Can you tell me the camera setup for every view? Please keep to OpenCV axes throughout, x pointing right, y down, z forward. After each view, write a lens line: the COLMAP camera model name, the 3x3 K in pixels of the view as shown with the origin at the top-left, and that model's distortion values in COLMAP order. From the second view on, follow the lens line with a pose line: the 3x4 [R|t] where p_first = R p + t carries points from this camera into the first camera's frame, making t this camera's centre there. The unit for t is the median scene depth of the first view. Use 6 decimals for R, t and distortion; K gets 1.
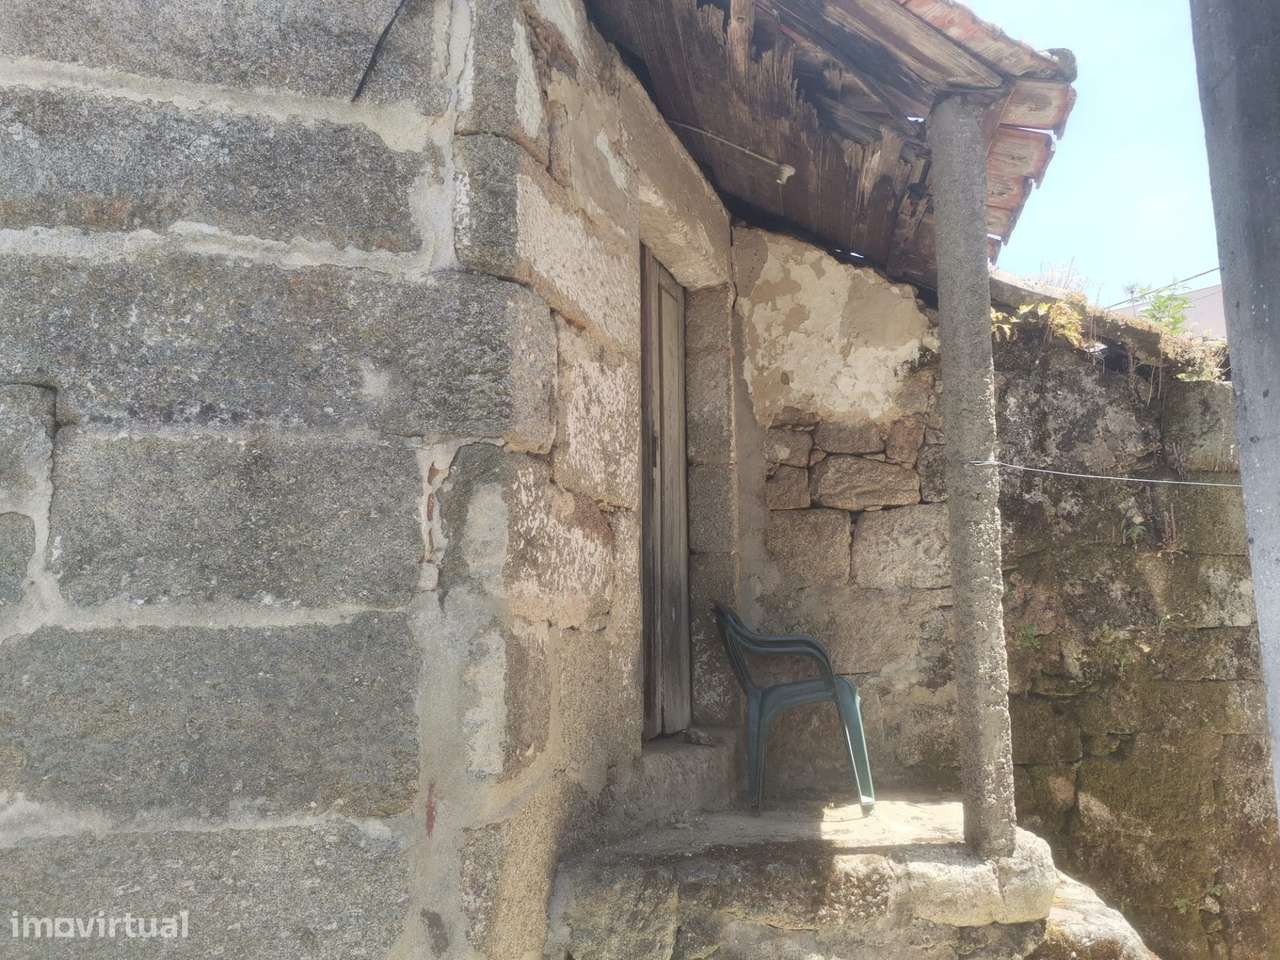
lens RADIAL K [[974.9, 0, 640.0], [0, 974.9, 480.0], [0, 0, 1]] dist [0.088133, -0.098229]
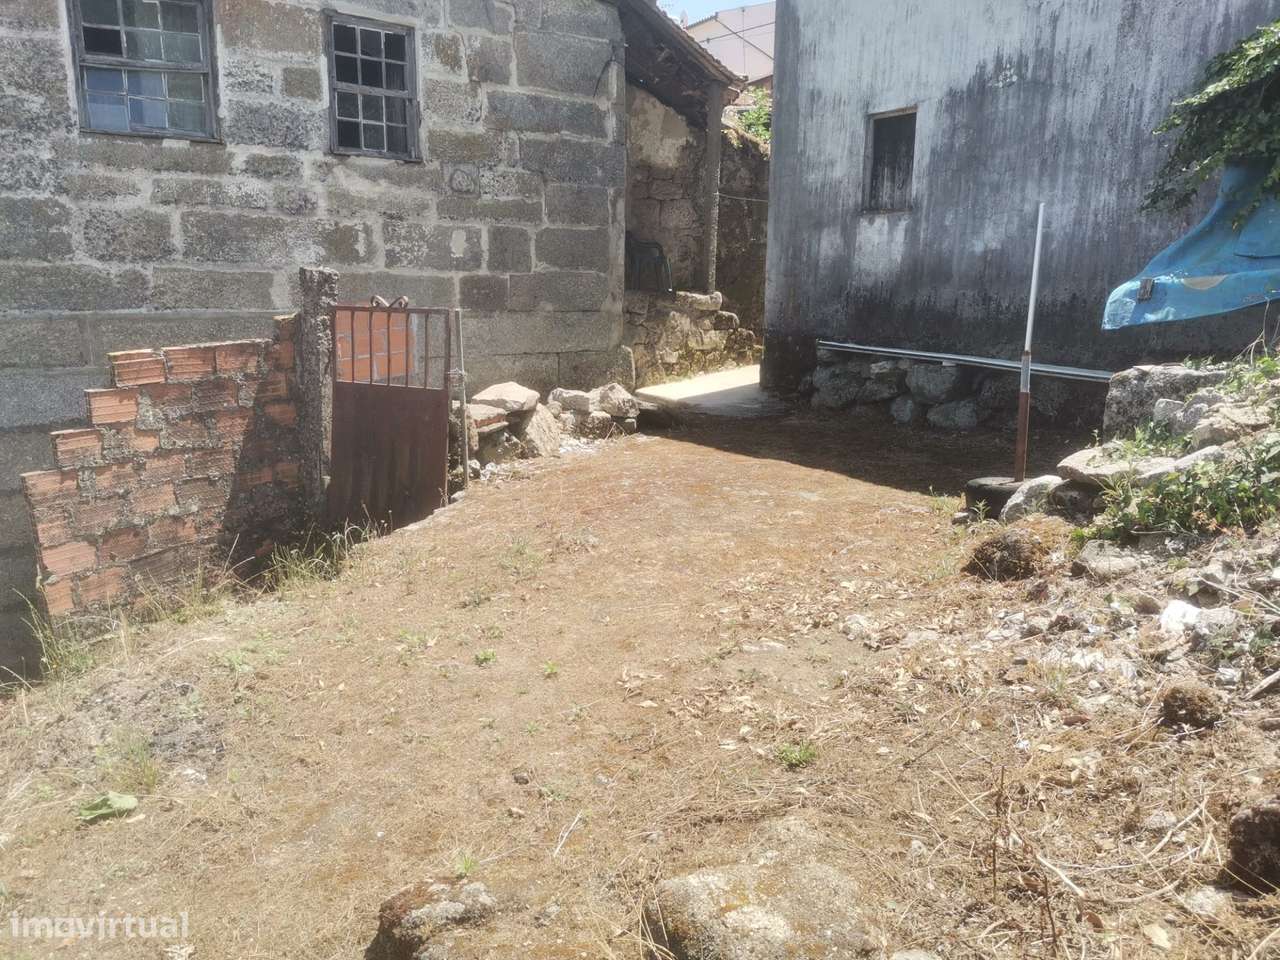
lens RADIAL K [[974.9, 0, 640.0], [0, 974.9, 480.0], [0, 0, 1]] dist [0.088133, -0.098229]
pose [[0.922682, -0.059722, 0.380908, -1.069480], [-0.076597, 0.939846, 0.332900, -0.163164], [-0.377876, -0.336337, 0.862605, -1.890869]]
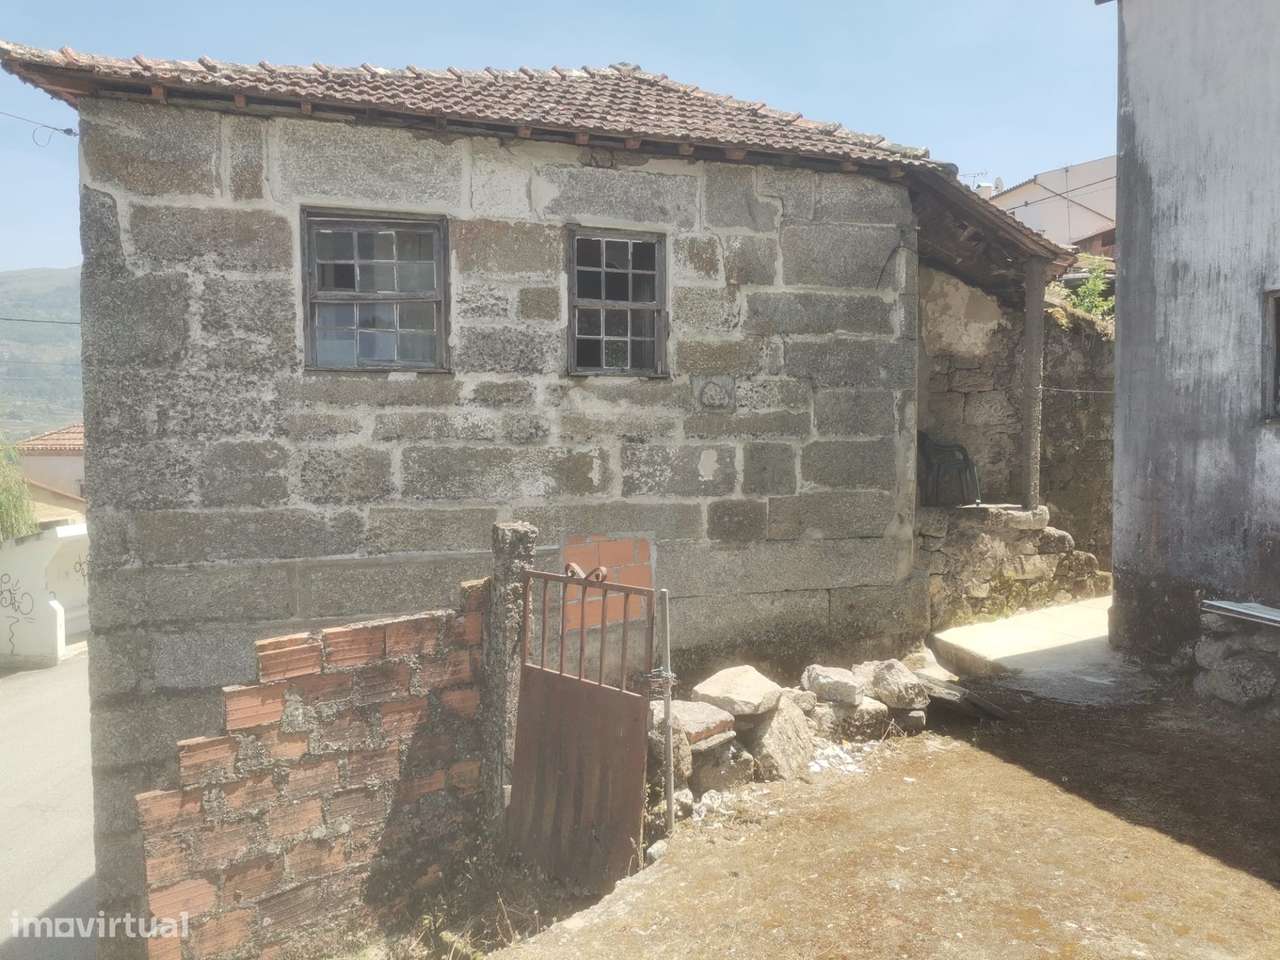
lens RADIAL K [[977.9, 0, 641.4], [0, 977.9, 472.3], [0, 0, 1]] dist [0.132356, -0.149369]
pose [[0.995971, -0.000050, 0.089680, -0.860018], [-0.016558, 0.982705, 0.184437, -0.230445], [-0.088138, -0.185179, 0.978744, -1.463814]]
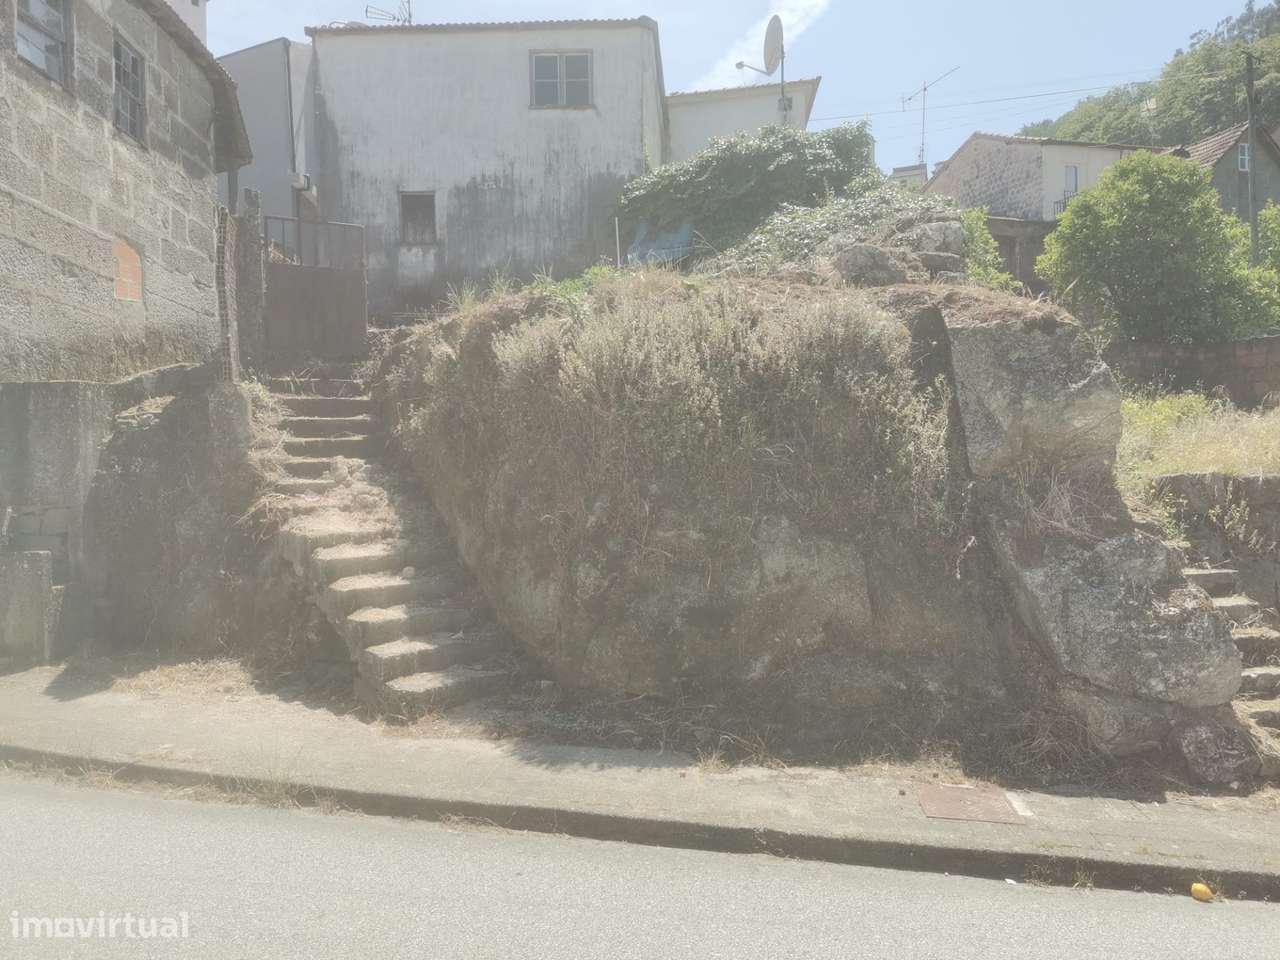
lens RADIAL K [[974.9, 0, 640.0], [0, 974.9, 480.0], [0, 0, 1]] dist [0.088133, -0.098229]
pose [[0.209570, 0.004397, 0.977784, -3.318332], [-0.143021, 0.989373, 0.026205, 0.656455], [-0.967277, -0.145335, 0.207971, -1.808086]]
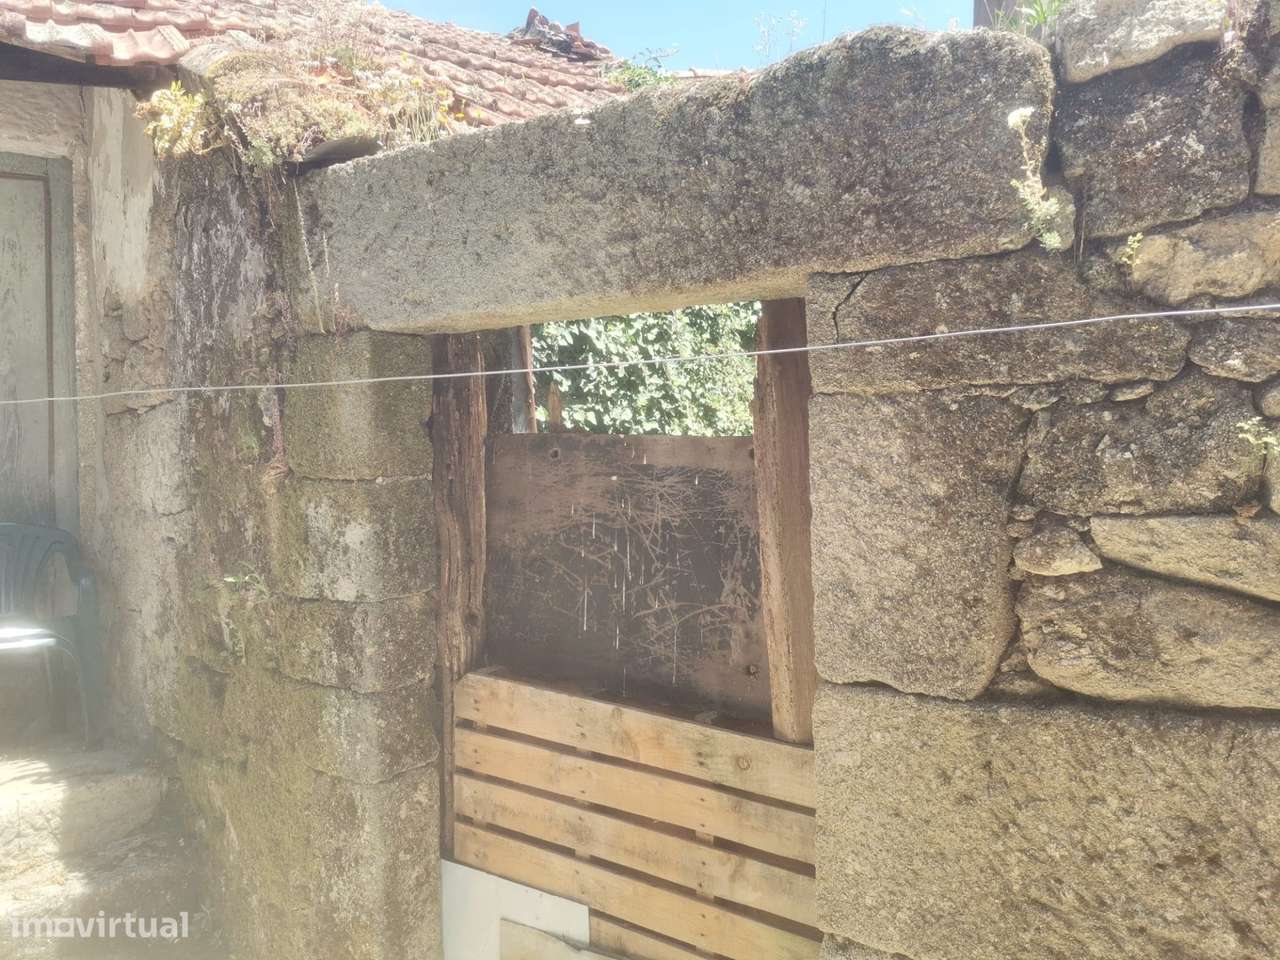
lens RADIAL K [[974.9, 0, 640.0], [0, 974.9, 480.0], [0, 0, 1]] dist [0.088133, -0.098229]
pose [[0.734213, 0.017864, -0.678685, 1.150922], [0.115473, 0.981803, 0.150763, 0.010211], [0.669028, -0.189062, 0.718789, 0.730870]]
